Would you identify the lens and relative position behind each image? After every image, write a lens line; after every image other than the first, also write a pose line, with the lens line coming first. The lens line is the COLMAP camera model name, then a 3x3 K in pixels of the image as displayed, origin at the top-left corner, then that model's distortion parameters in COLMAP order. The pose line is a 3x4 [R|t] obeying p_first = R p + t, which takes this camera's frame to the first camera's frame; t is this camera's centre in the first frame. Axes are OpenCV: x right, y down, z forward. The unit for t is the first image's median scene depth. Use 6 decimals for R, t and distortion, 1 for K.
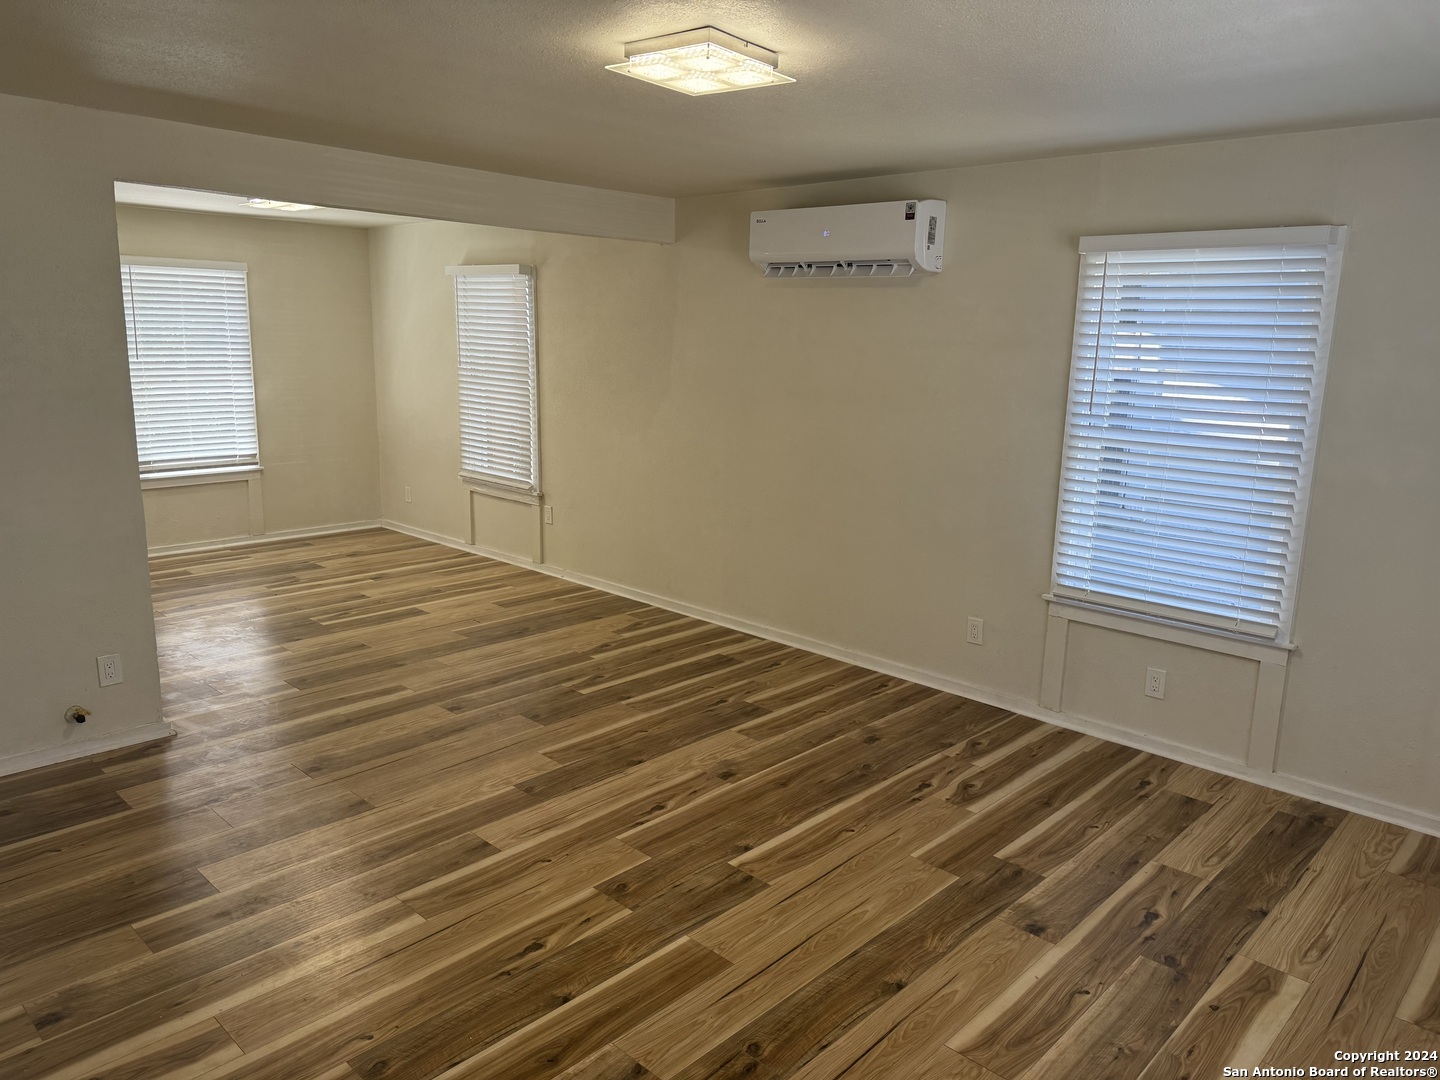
lens RADIAL K [[1013.8, 0, 723.8], [0, 1013.8, 532.1], [0, 0, 1]] dist [0.114970, -0.150927]
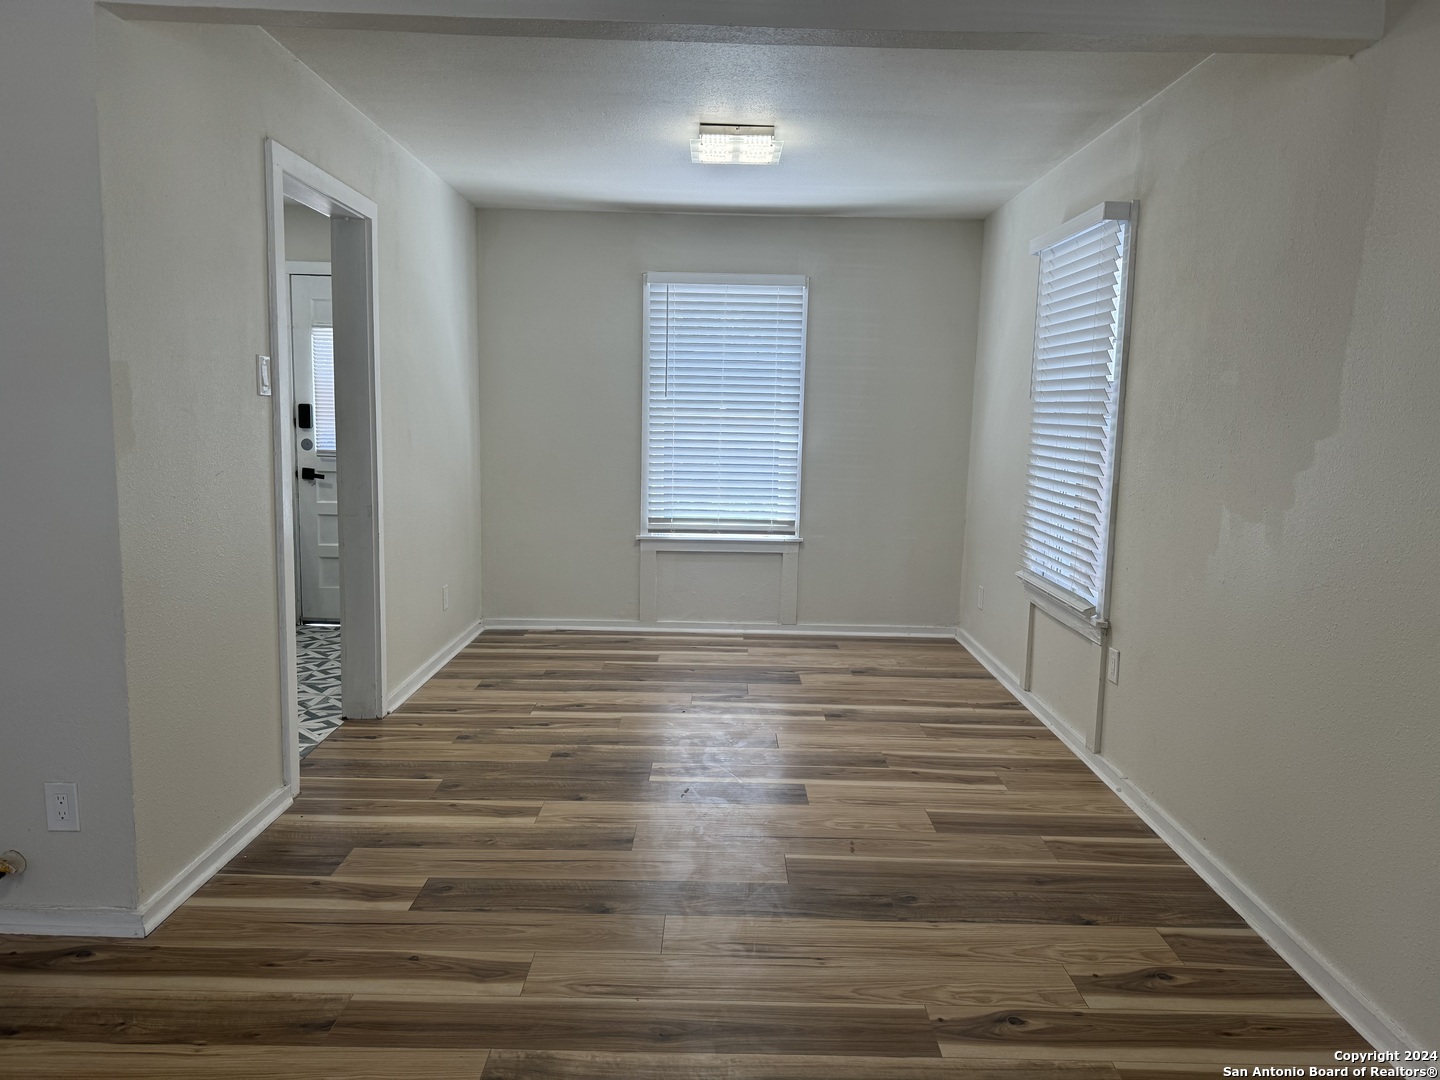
lens RADIAL K [[1013.8, 0, 723.8], [0, 1013.8, 532.1], [0, 0, 1]] dist [0.114970, -0.150927]
pose [[0.693741, 0.079469, -0.715827, 0.064158], [-0.146775, 0.988636, -0.032490, -0.038389], [0.705111, 0.127605, 0.697521, 0.474549]]
